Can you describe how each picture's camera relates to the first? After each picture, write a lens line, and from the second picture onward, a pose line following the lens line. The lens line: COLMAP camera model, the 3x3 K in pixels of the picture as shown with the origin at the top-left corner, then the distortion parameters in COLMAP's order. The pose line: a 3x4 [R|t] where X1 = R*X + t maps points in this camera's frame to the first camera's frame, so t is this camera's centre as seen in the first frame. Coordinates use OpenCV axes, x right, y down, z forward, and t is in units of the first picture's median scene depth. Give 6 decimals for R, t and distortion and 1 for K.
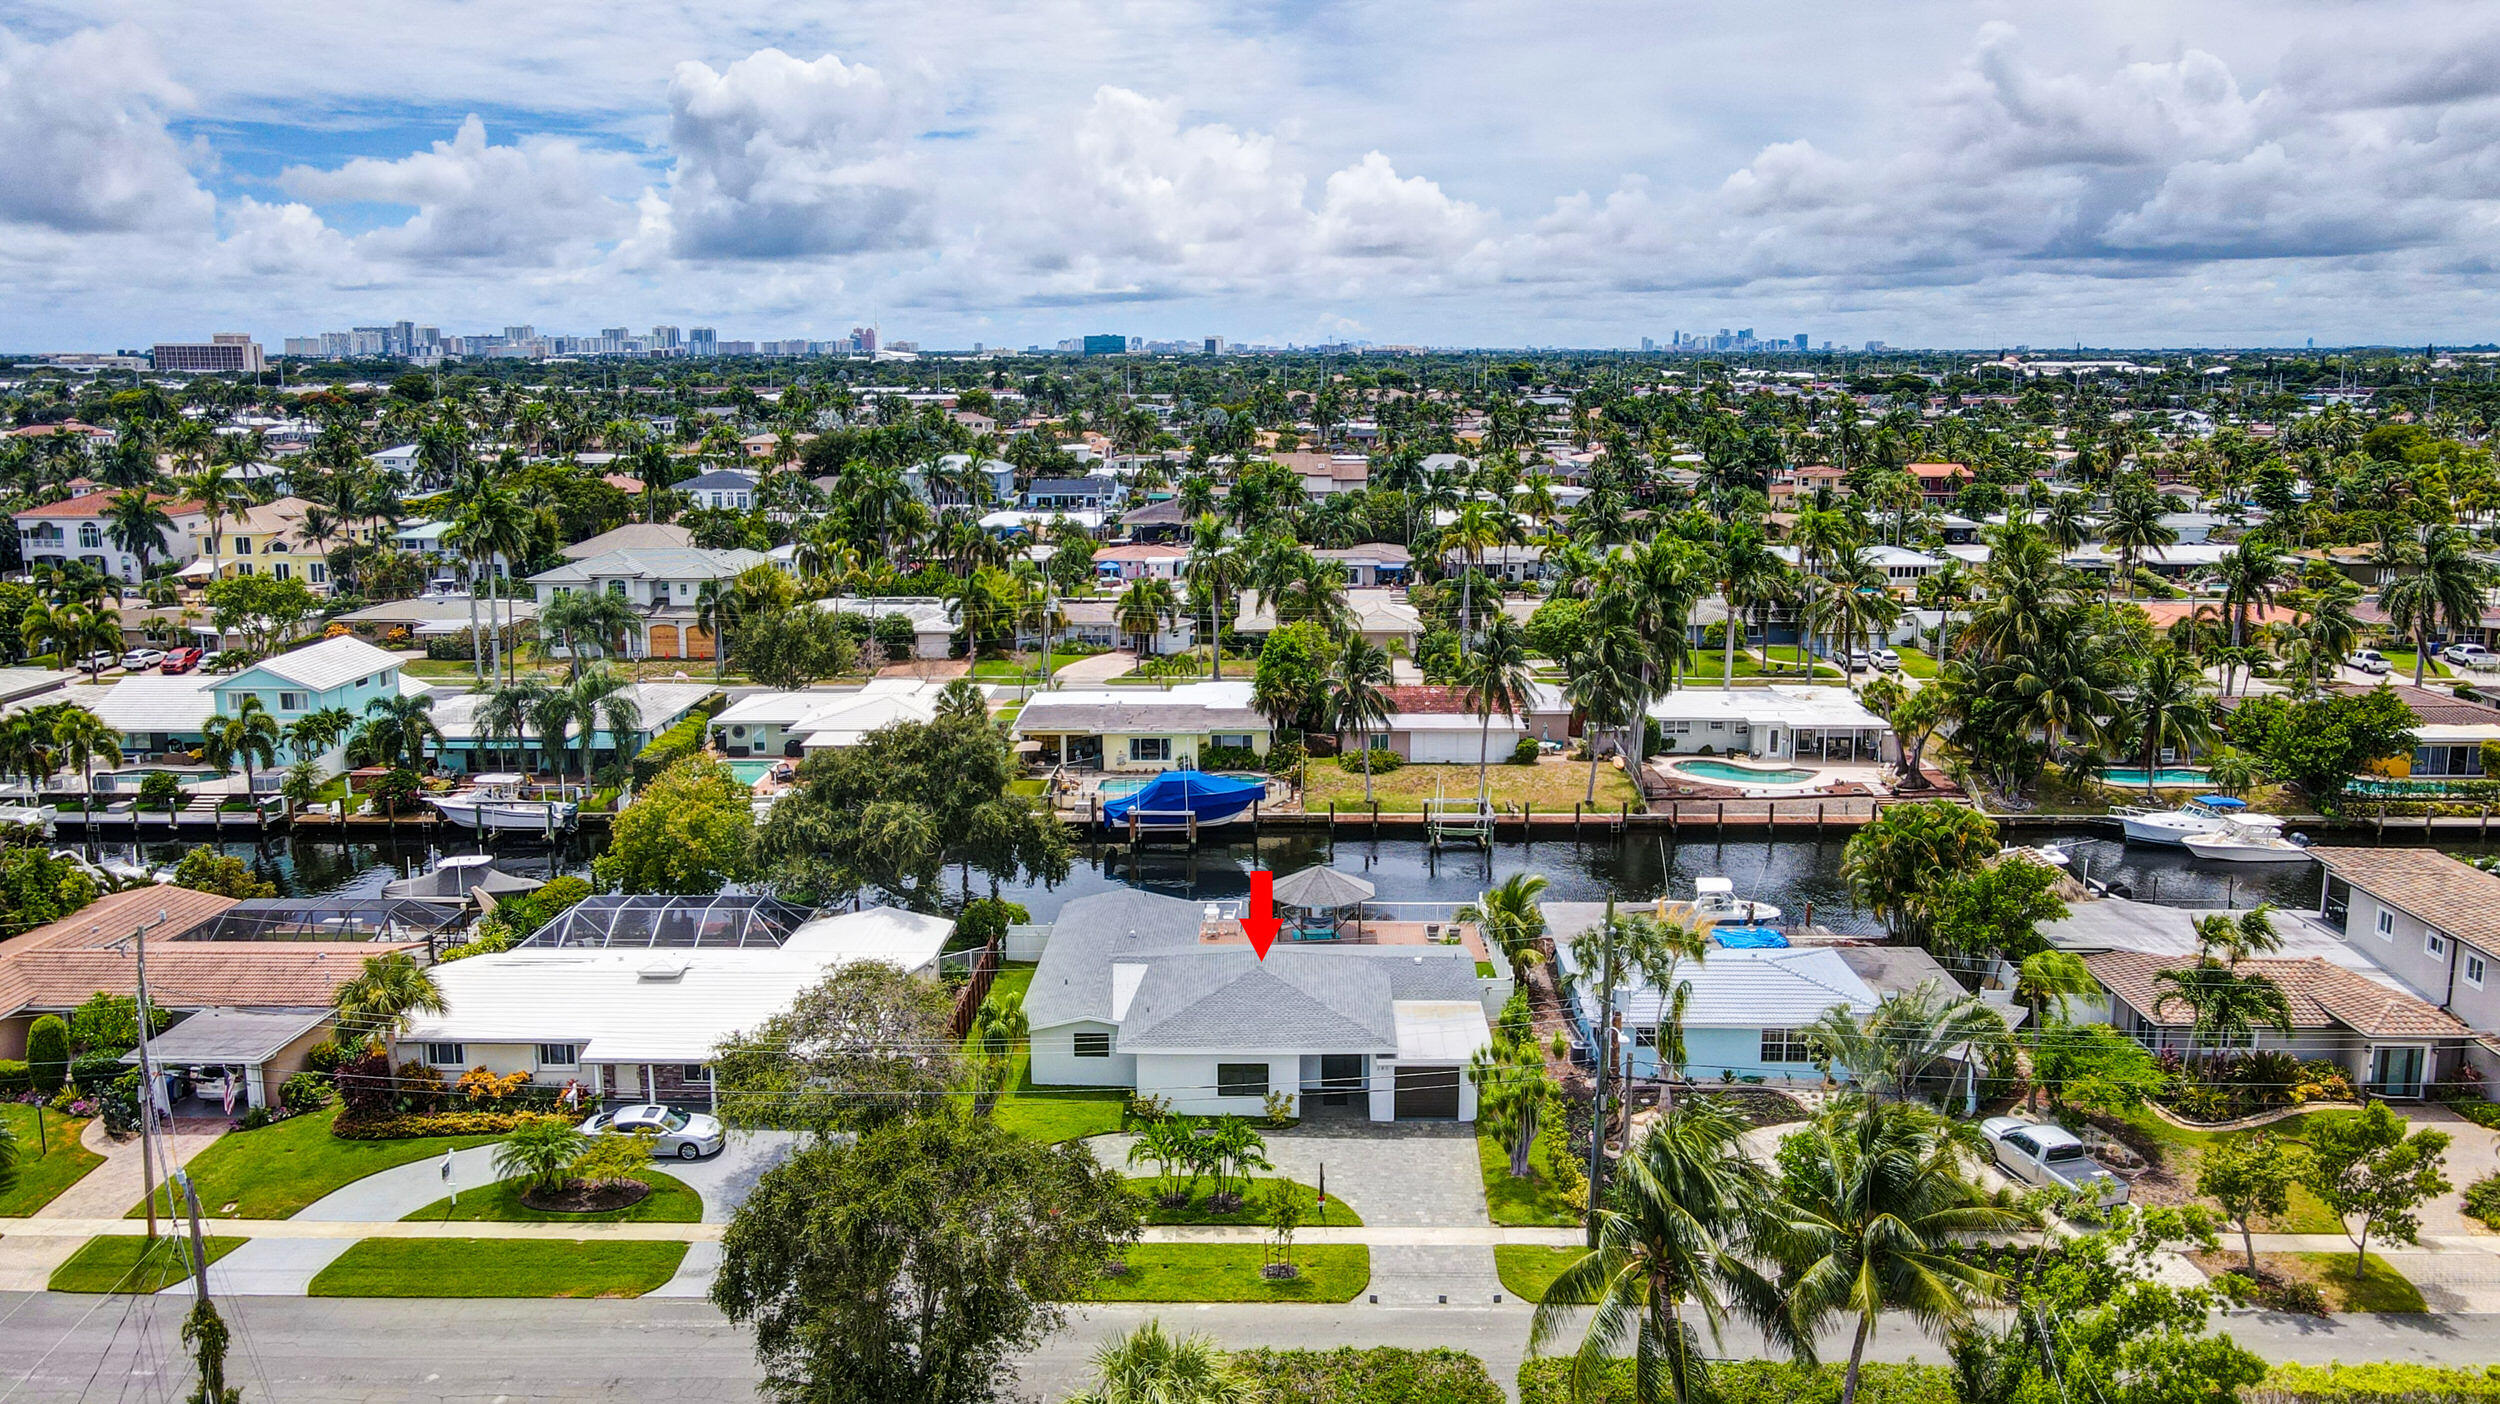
lens RADIAL K [[1864.8, 0, 1250.0], [0, 1864.8, 702.0], [0, 0, 1]] dist [0.005423, 0.058432]
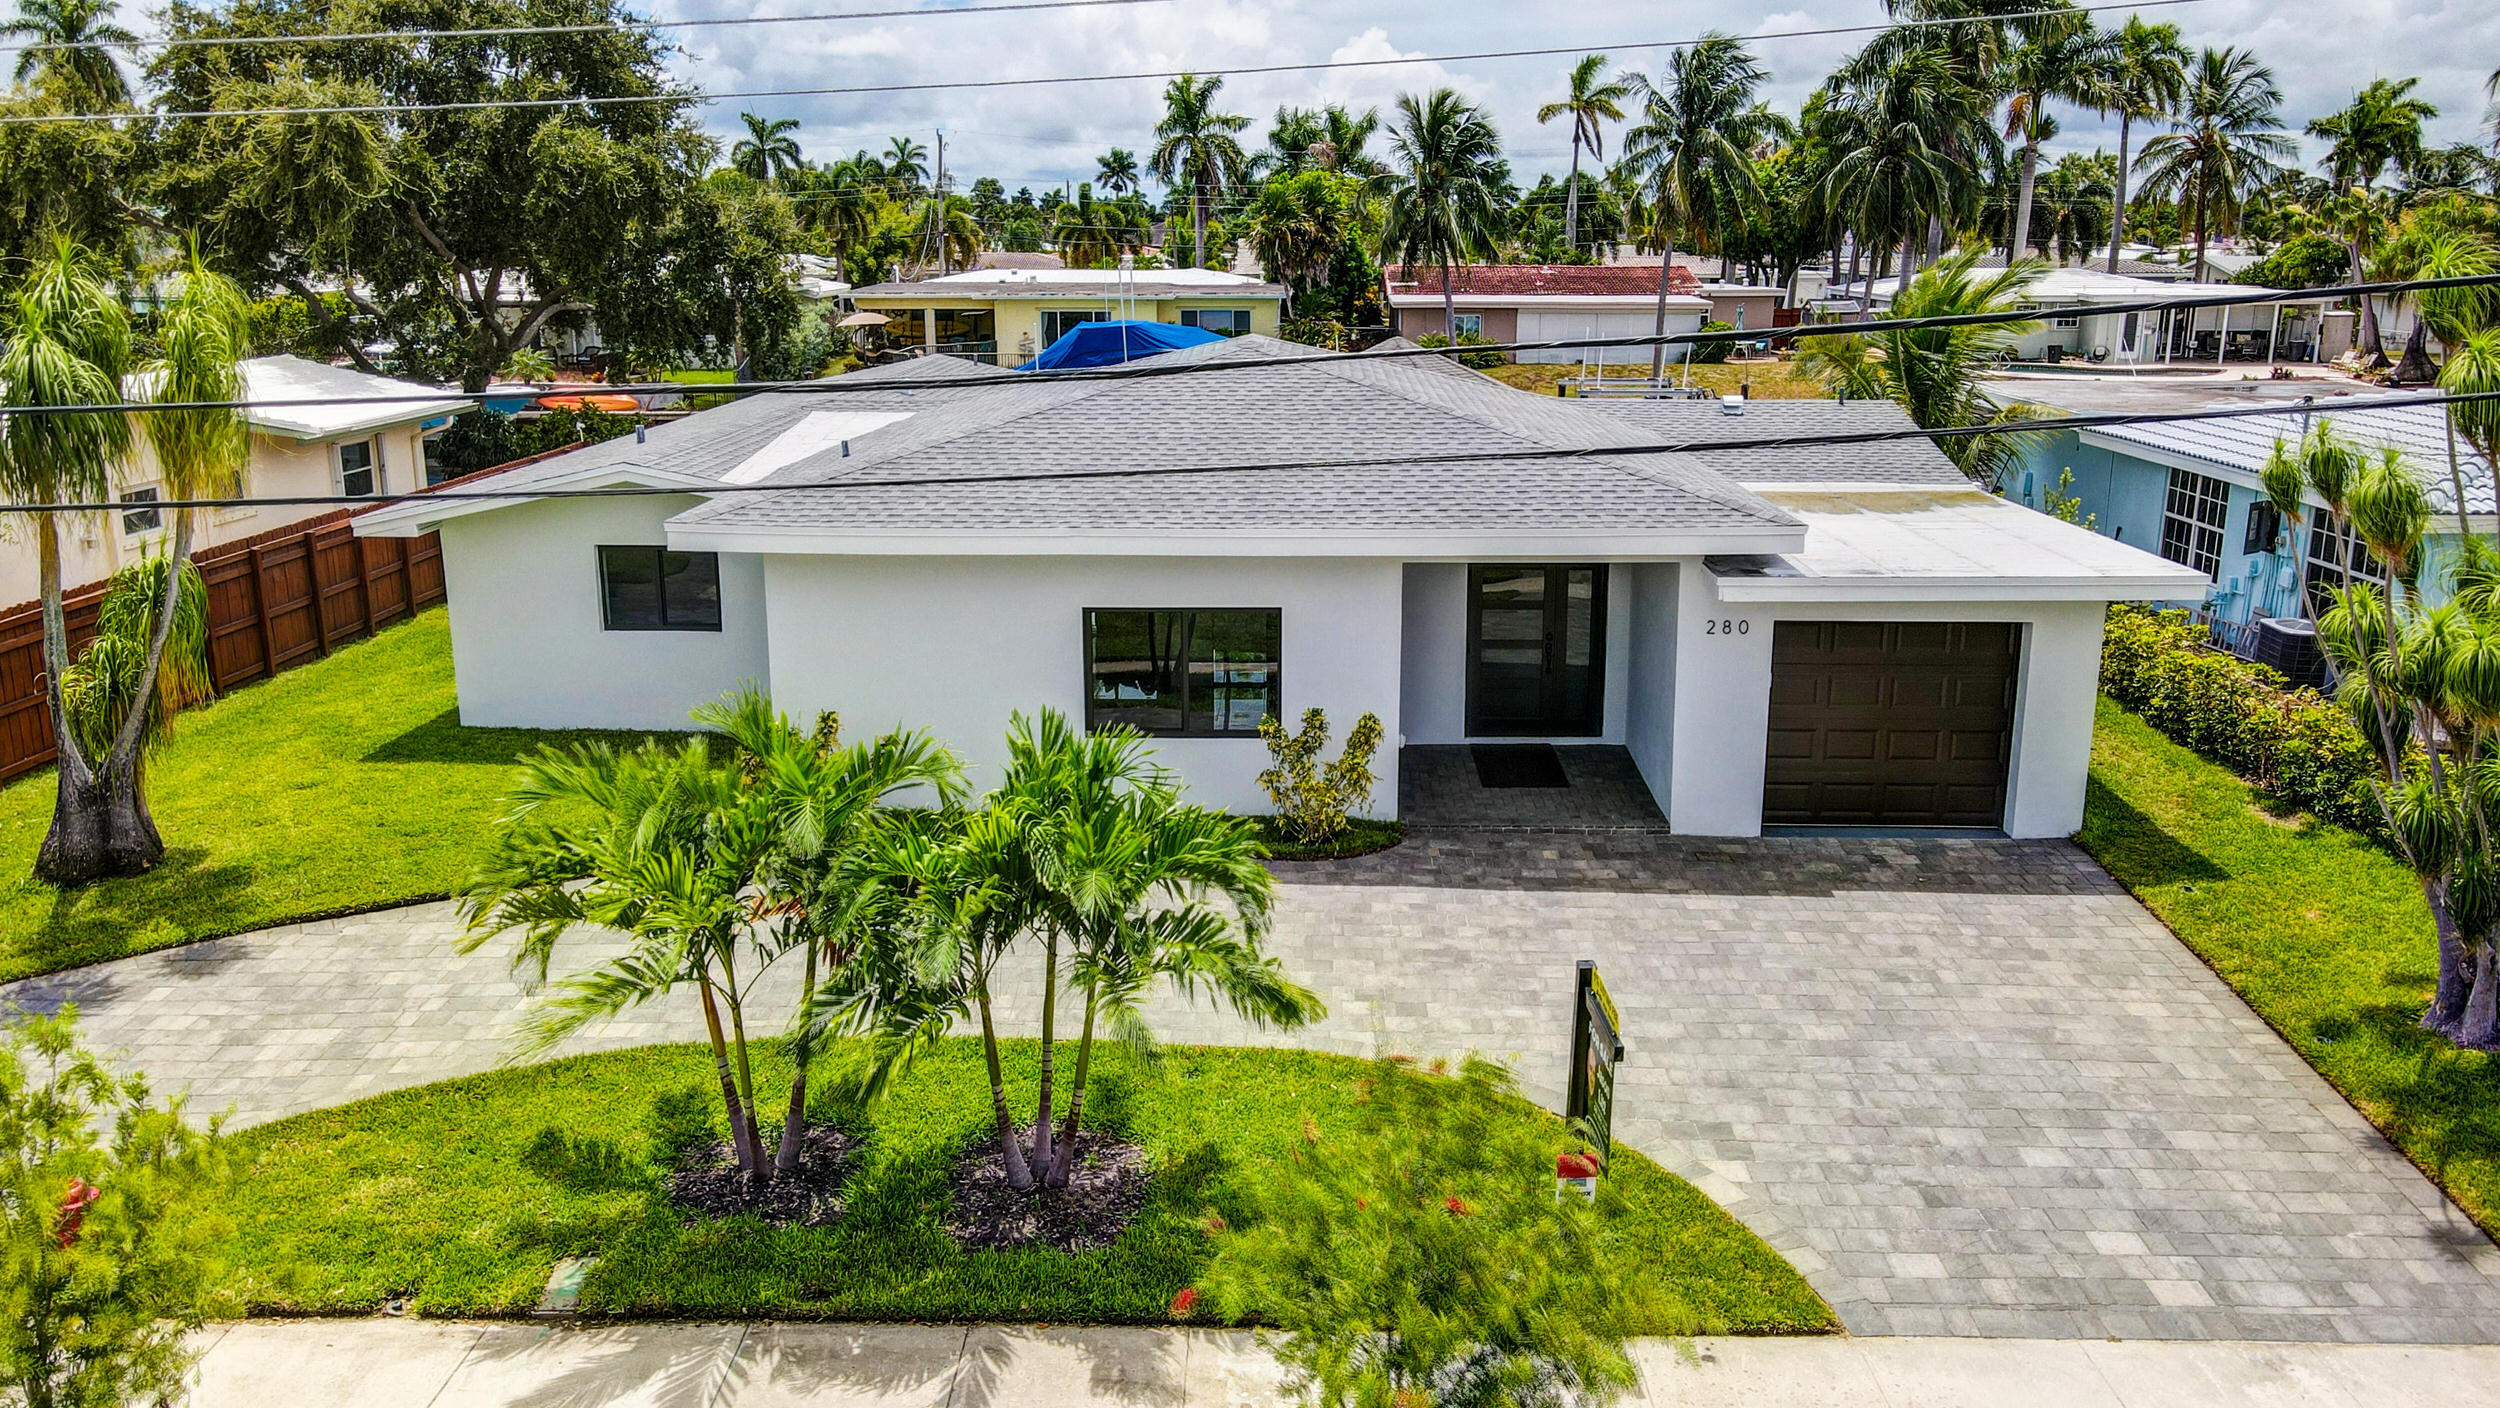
lens RADIAL K [[1864.8, 0, 1250.0], [0, 1864.8, 704.0], [0, 0, 1]] dist [0.005423, 0.058432]
pose [[0.999983, 0.004981, -0.002923, 0.003277], [-0.004779, 0.997858, 0.065248, 0.096579], [0.003242, -0.065233, 0.997865, 0.377792]]
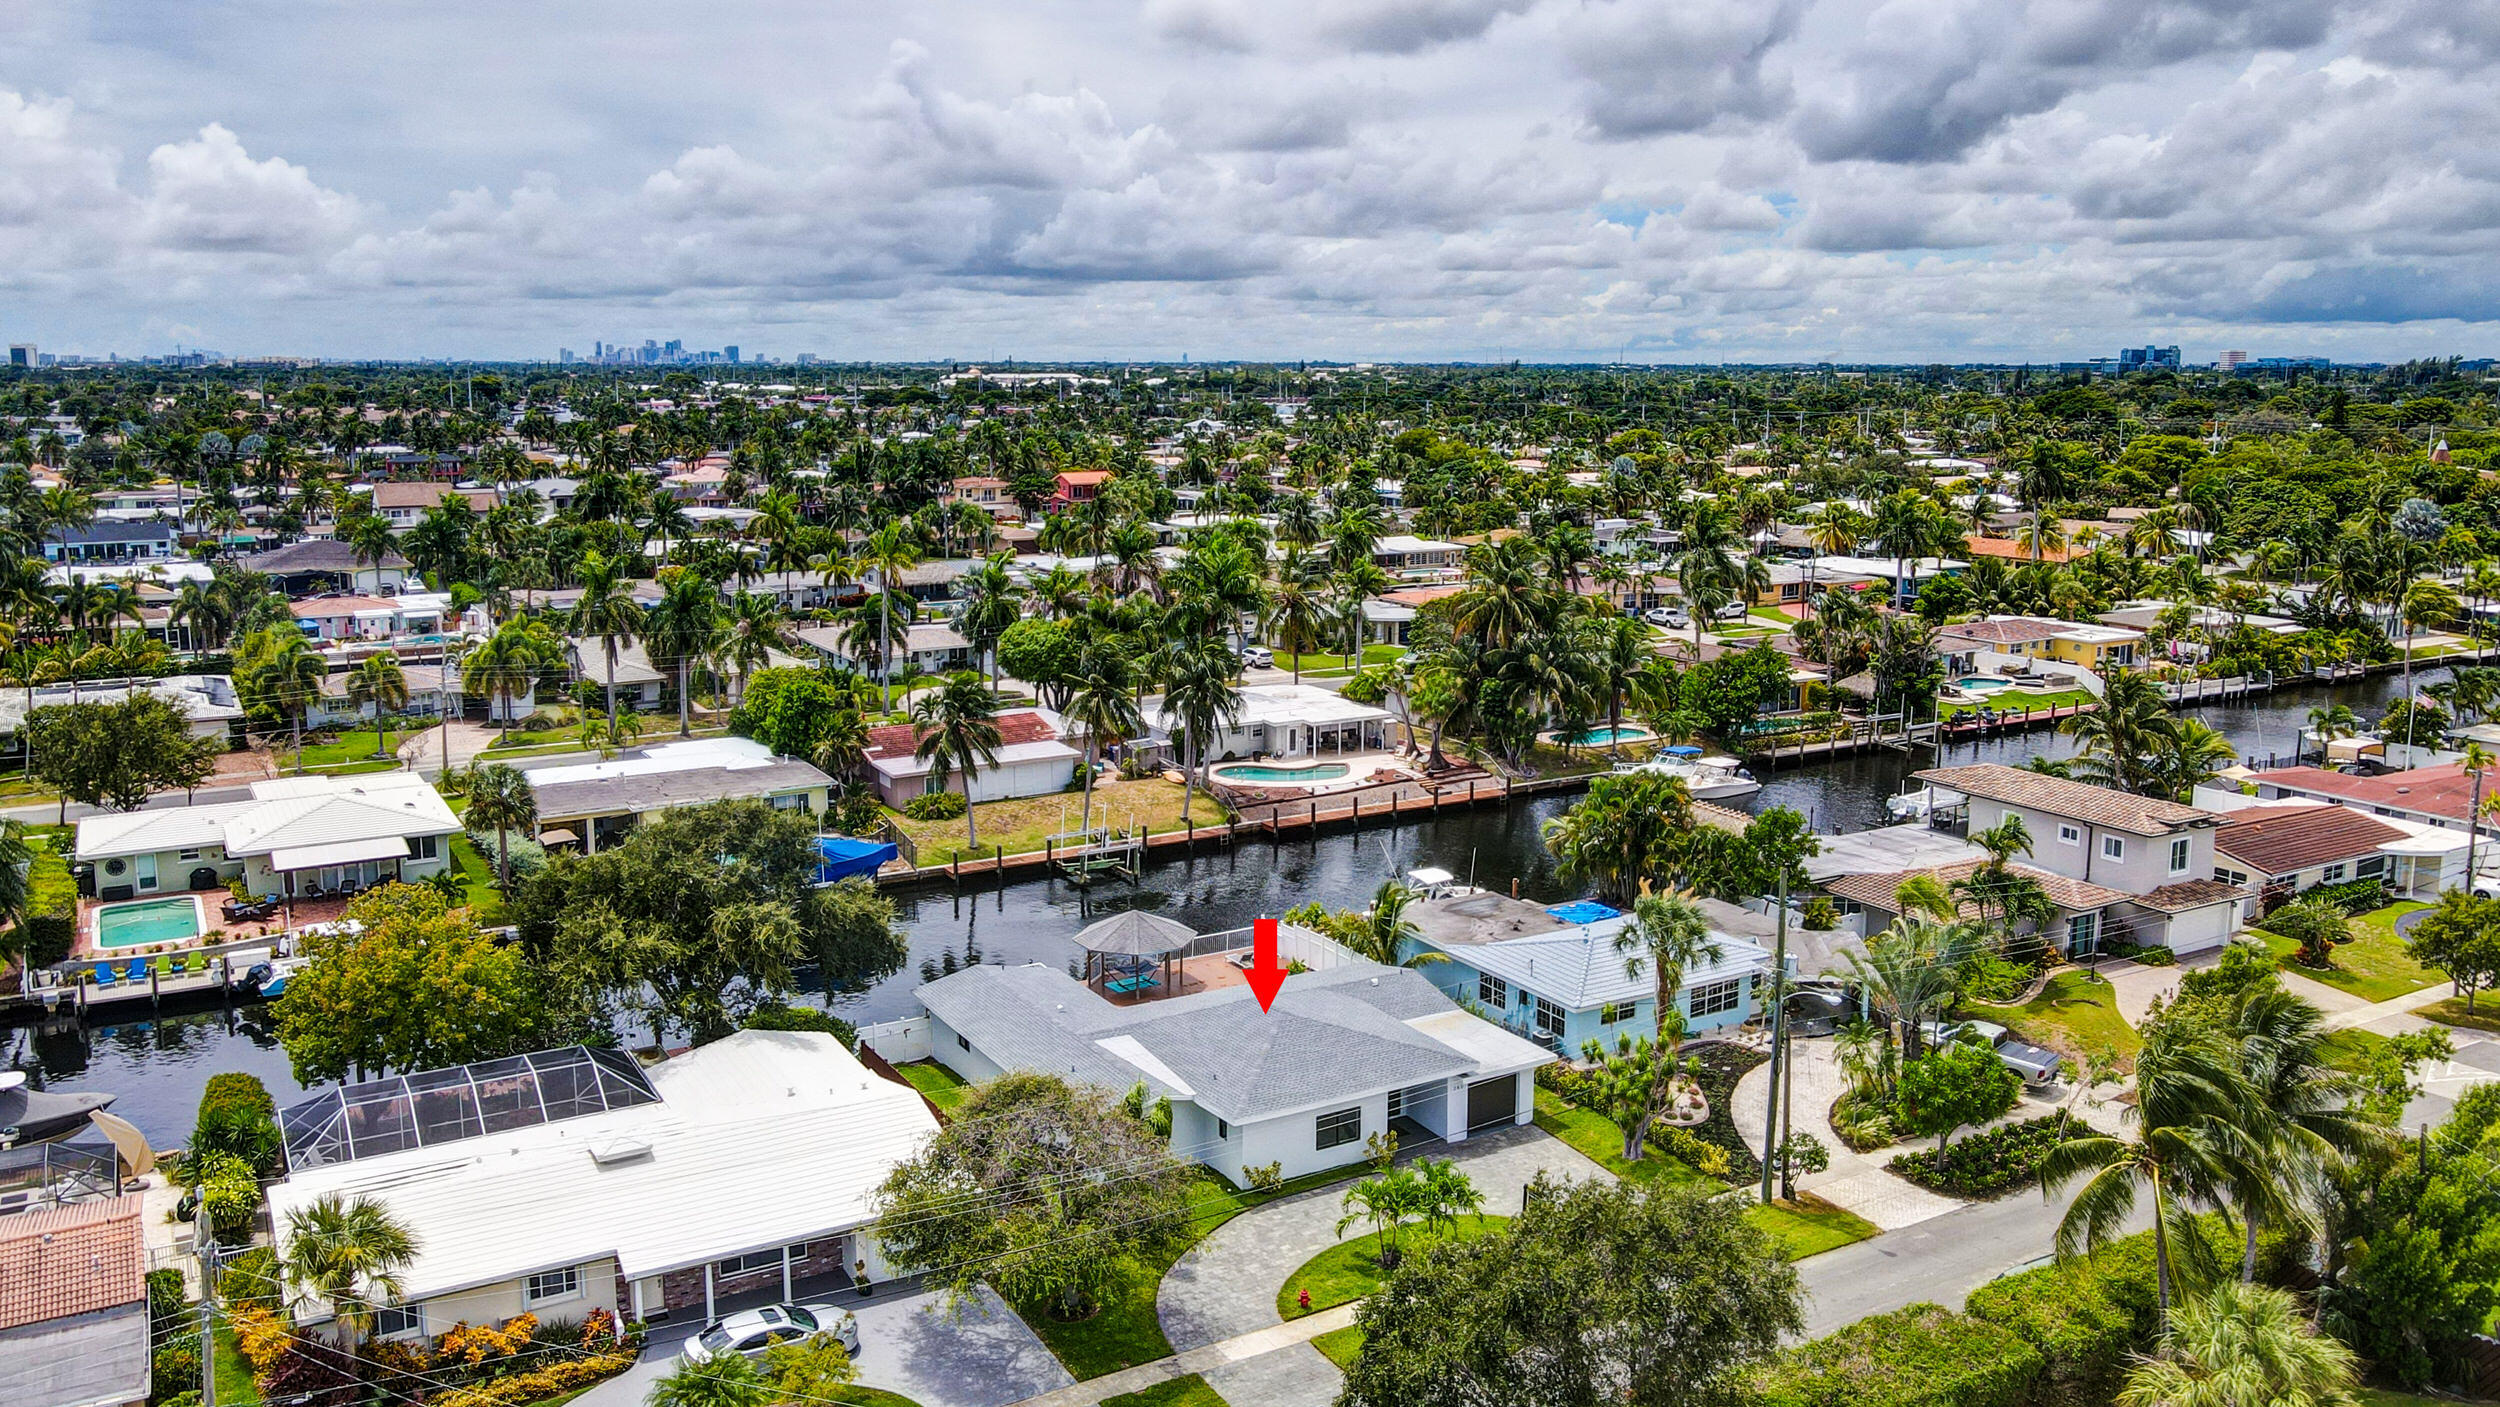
lens RADIAL K [[1942.7, 0, 1250.0], [0, 1942.7, 703.5], [0, 0, 1]] dist [0.047235, 0.002187]
pose [[0.858265, -0.091387, 0.505005, -0.264816], [0.098163, 0.995082, 0.013243, -0.014901], [-0.503731, 0.038207, 0.863015, 0.082790]]
